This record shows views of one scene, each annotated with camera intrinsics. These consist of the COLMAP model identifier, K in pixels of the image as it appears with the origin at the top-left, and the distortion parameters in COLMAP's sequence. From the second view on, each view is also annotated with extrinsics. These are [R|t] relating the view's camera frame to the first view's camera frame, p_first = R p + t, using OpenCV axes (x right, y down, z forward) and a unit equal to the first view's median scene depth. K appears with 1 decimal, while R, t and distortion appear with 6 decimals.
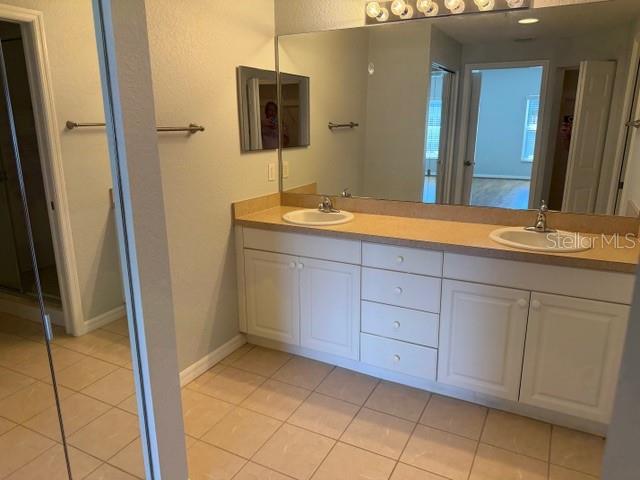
lens RADIAL K [[454.7, 0, 323.3], [0, 454.7, 239.1], [0, 0, 1]] dist [0.050662, -0.042800]
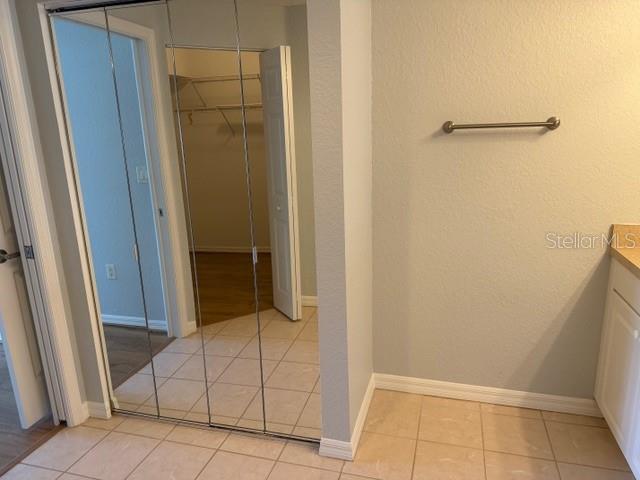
lens RADIAL K [[454.7, 0, 322.8], [0, 454.7, 241.2], [0, 0, 1]] dist [0.050662, -0.042800]
pose [[0.199730, 0.227756, -0.953014, 0.436812], [-0.225235, 0.957238, 0.181561, -0.086916], [0.953612, 0.178389, 0.242488, 0.398752]]
